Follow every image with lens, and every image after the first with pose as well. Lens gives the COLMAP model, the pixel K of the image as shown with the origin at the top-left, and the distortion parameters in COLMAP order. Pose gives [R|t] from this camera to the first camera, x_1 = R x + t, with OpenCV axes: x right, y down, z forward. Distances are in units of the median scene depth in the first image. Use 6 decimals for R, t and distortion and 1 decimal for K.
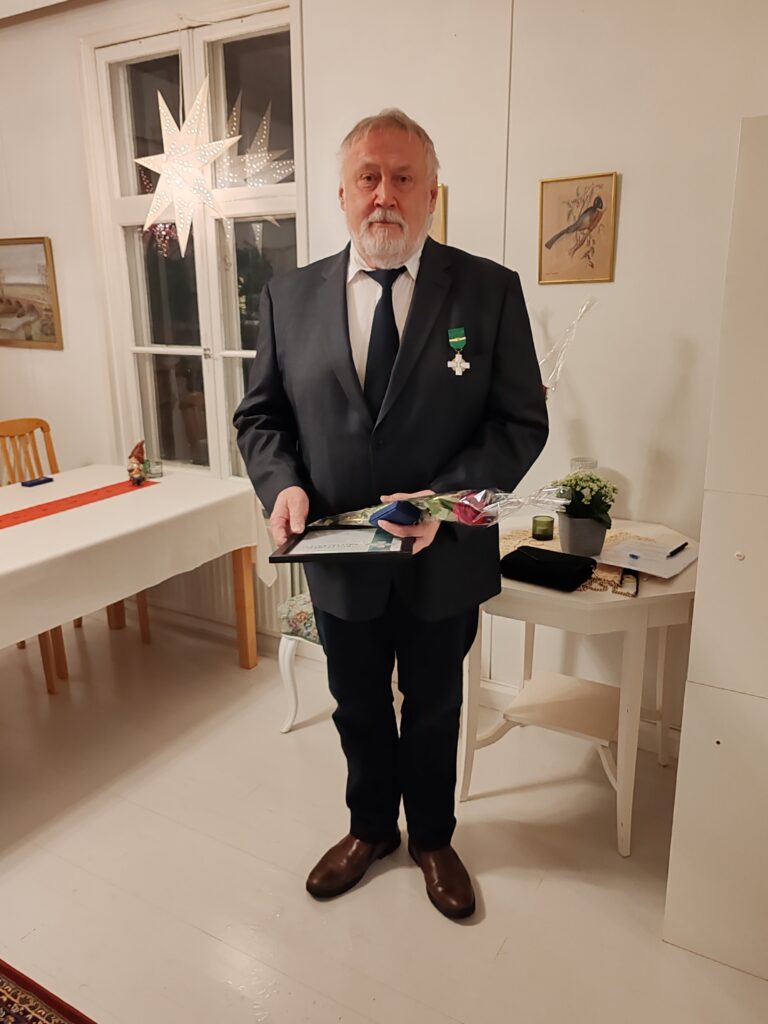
lens RADIAL K [[786.8, 0, 384.2], [0, 786.8, 511.3], [0, 0, 1]] dist [0.028460, -0.020755]
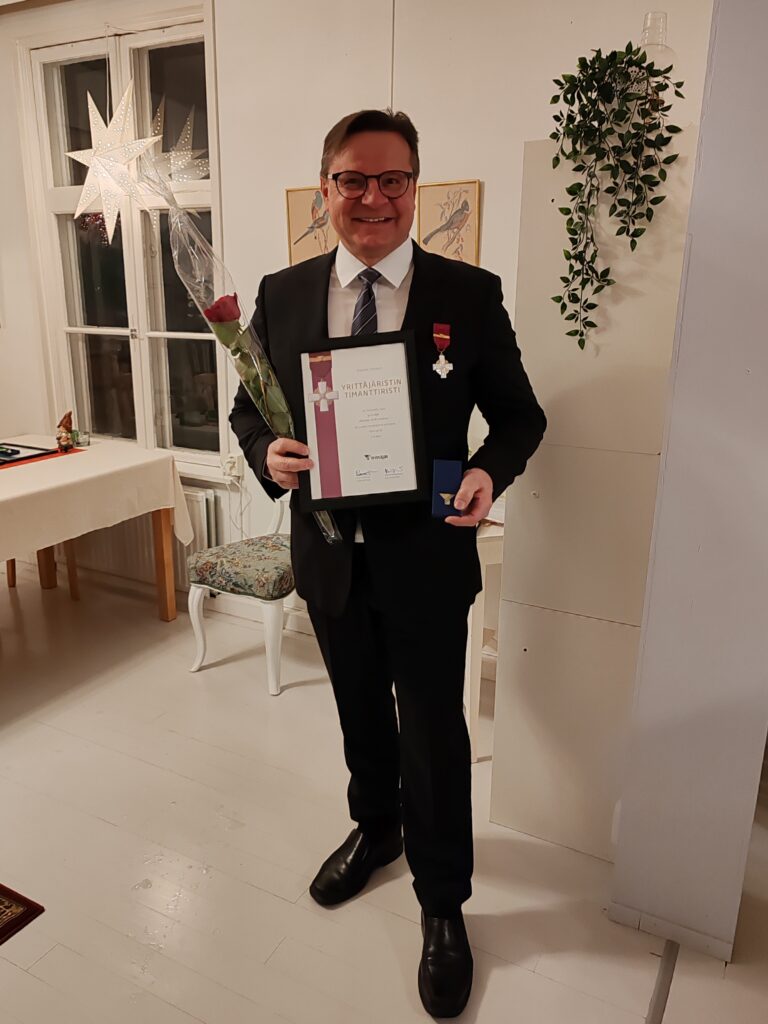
lens RADIAL K [[786.8, 0, 386.0], [0, 786.8, 512.7], [0, 0, 1]] dist [0.028460, -0.020755]
pose [[0.998829, 0.010083, 0.047314, 0.078247], [-0.010277, 0.999940, 0.003869, 0.040981], [-0.047272, -0.004351, 0.998873, -0.111642]]
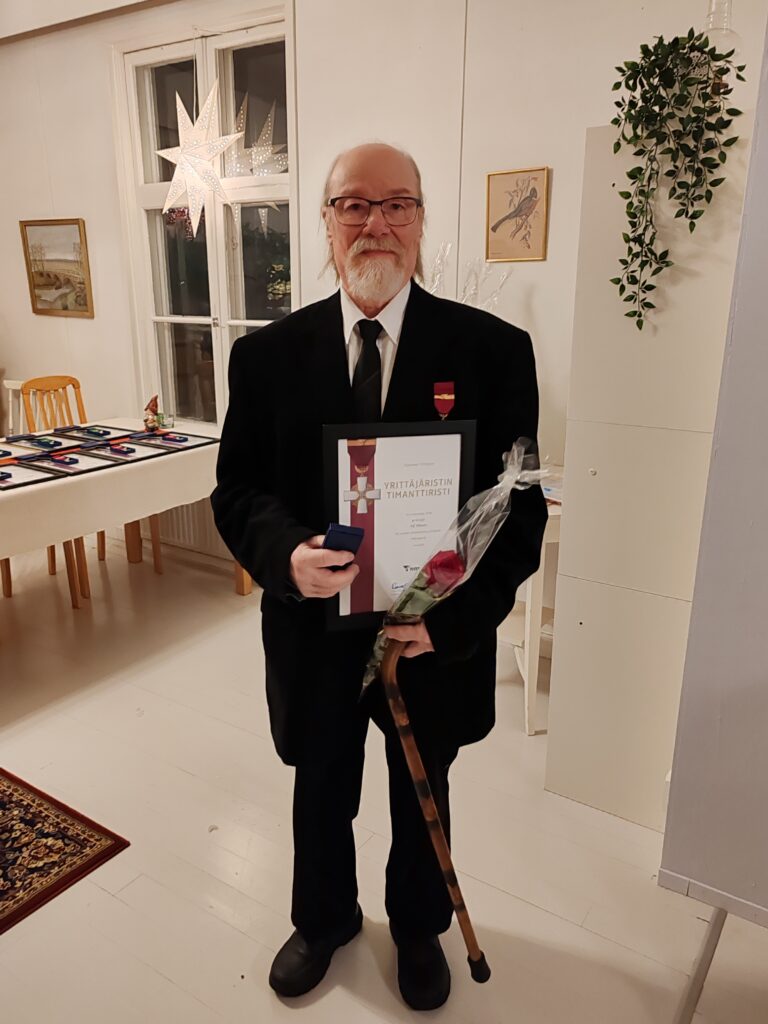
lens RADIAL K [[786.8, 0, 385.1], [0, 786.8, 513.6], [0, 0, 1]] dist [0.028460, -0.020755]
pose [[0.998543, 0.026661, -0.046909, 0.087382], [-0.025889, 0.999521, 0.016980, 0.054914], [0.047339, -0.015740, 0.998755, -0.144916]]
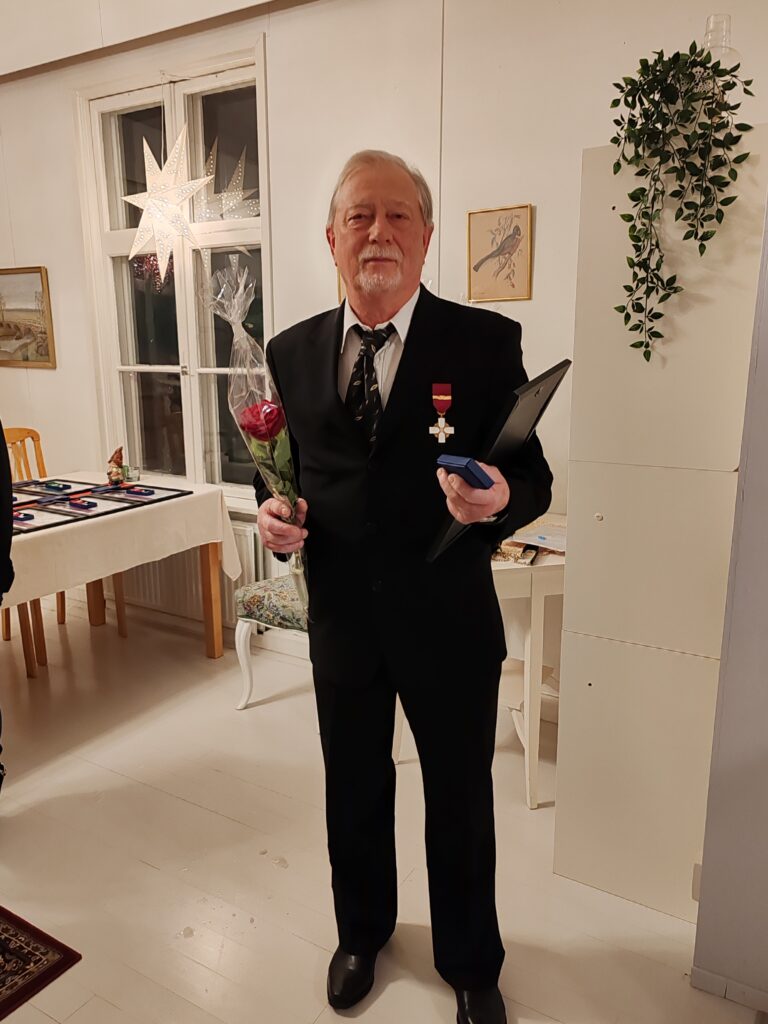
lens RADIAL K [[786.8, 0, 385.0], [0, 786.8, 512.9], [0, 0, 1]] dist [0.028460, -0.020755]
pose [[0.999888, 0.007423, -0.013029, 0.073876], [-0.008115, 0.998511, -0.053937, 0.057449], [0.012609, 0.054037, 0.998459, -0.083864]]
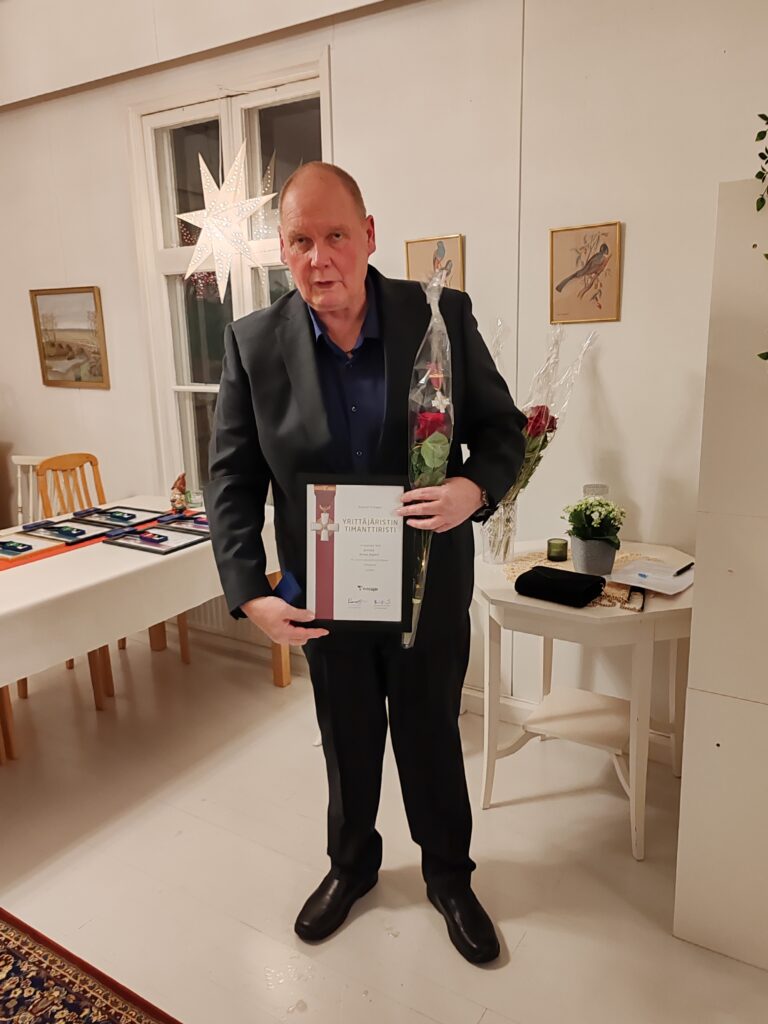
lens RADIAL K [[786.8, 0, 384.3], [0, 786.8, 511.8], [0, 0, 1]] dist [0.028460, -0.020755]
pose [[0.999295, -0.008585, -0.036539, 0.004655], [0.007183, 0.999239, -0.038344, 0.006315], [0.036841, 0.038055, 0.998596, -0.059131]]
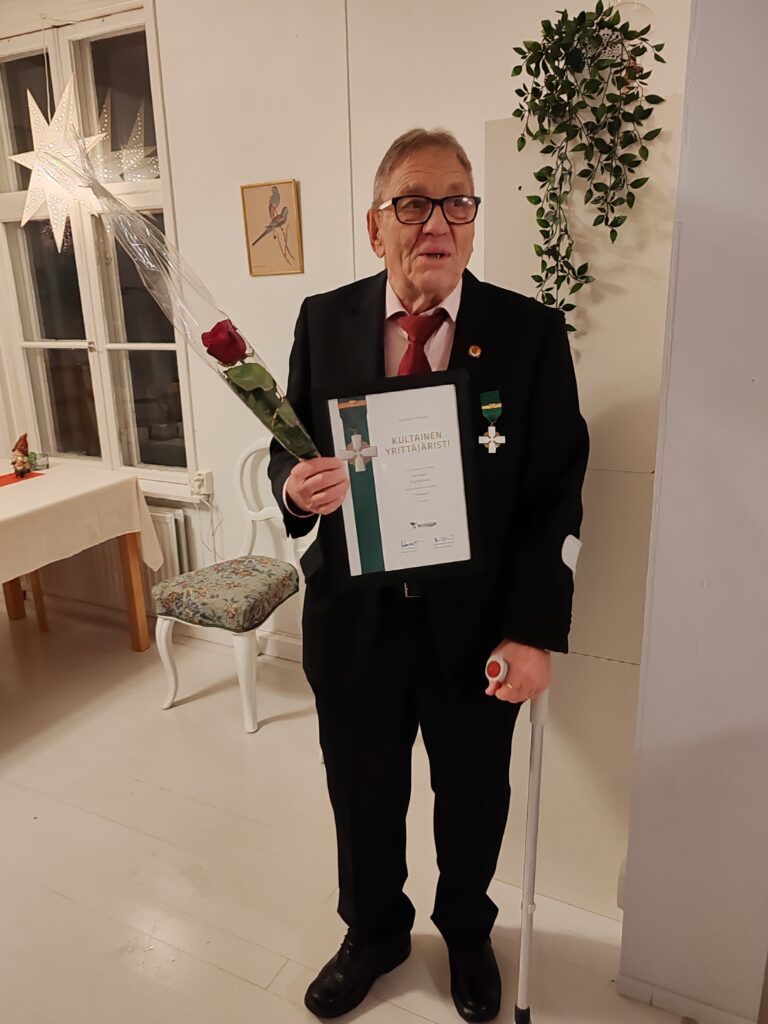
lens RADIAL K [[786.8, 0, 384.0], [0, 786.8, 512.8], [0, 0, 1]] dist [0.028460, -0.020755]
pose [[0.998500, -0.033010, 0.043681, 0.108116], [0.032329, 0.999346, 0.016227, 0.011391], [-0.044188, -0.014790, 0.998914, -0.045694]]
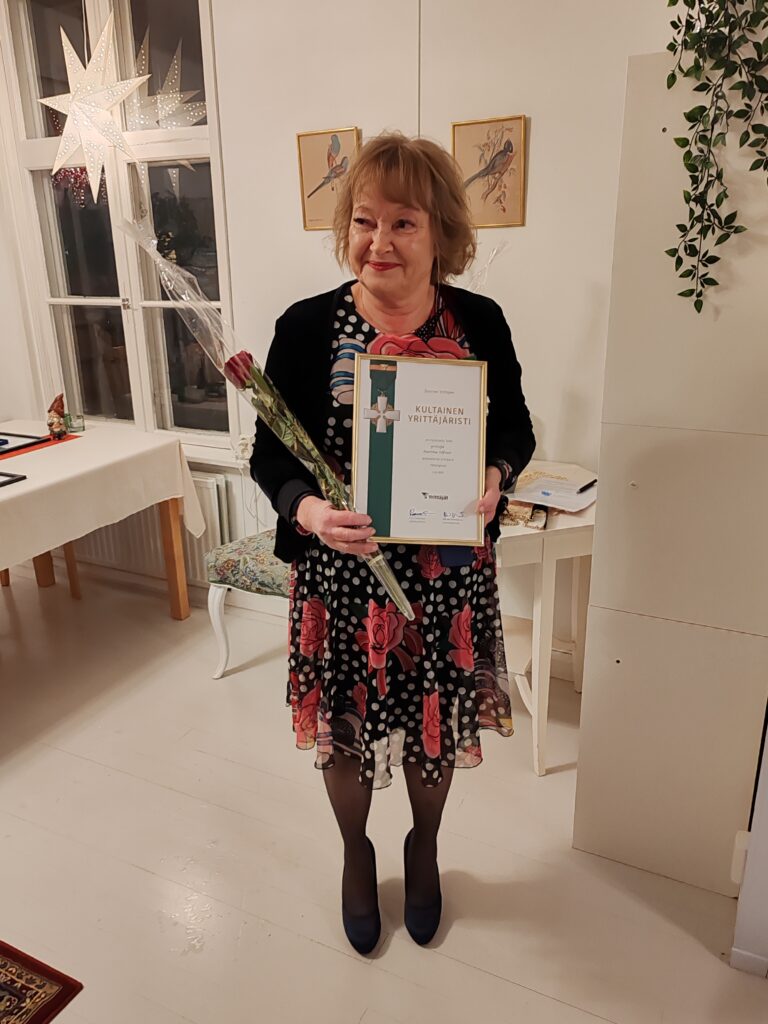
lens RADIAL K [[786.8, 0, 384.8], [0, 786.8, 512.3], [0, 0, 1]] dist [0.028460, -0.020755]
pose [[0.997098, -0.028946, 0.070412, 0.020896], [0.025074, 0.998156, 0.055275, 0.012996], [-0.071883, -0.053349, 0.995985, -0.016092]]
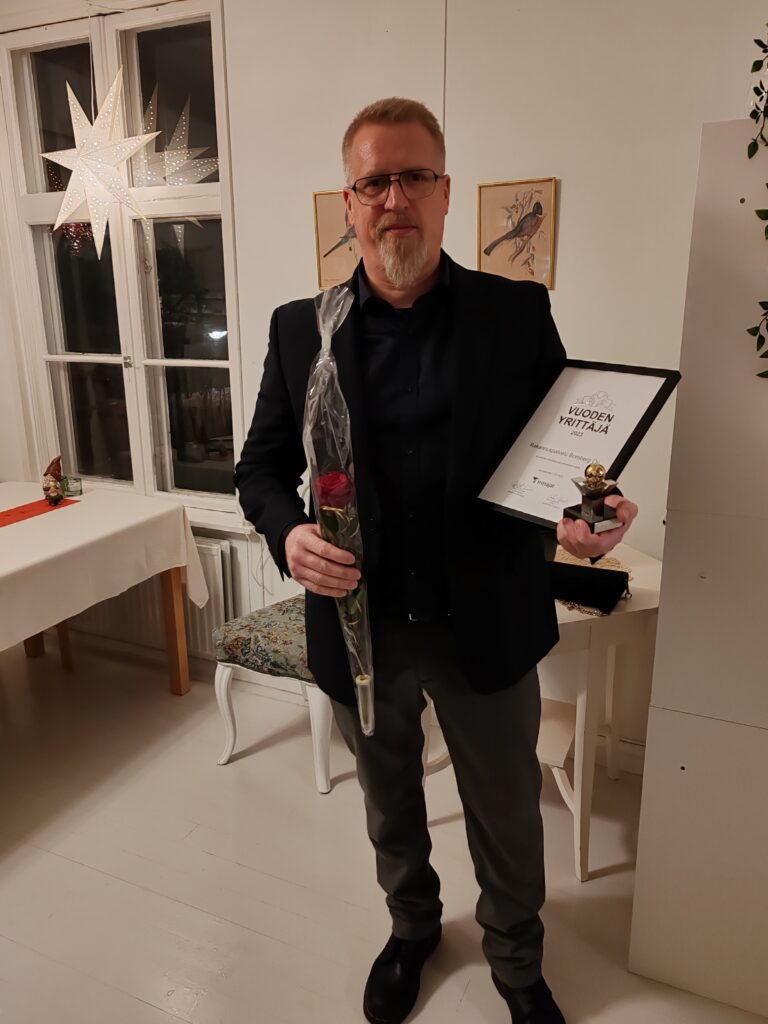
lens RADIAL K [[786.8, 0, 382.2], [0, 786.8, 511.9], [0, 0, 1]] dist [0.028460, -0.020755]
pose [[0.995489, -0.023756, 0.091858, -0.013585], [0.023632, 0.999718, 0.002434, -0.017344], [-0.091889, -0.000252, 0.995769, 0.035701]]
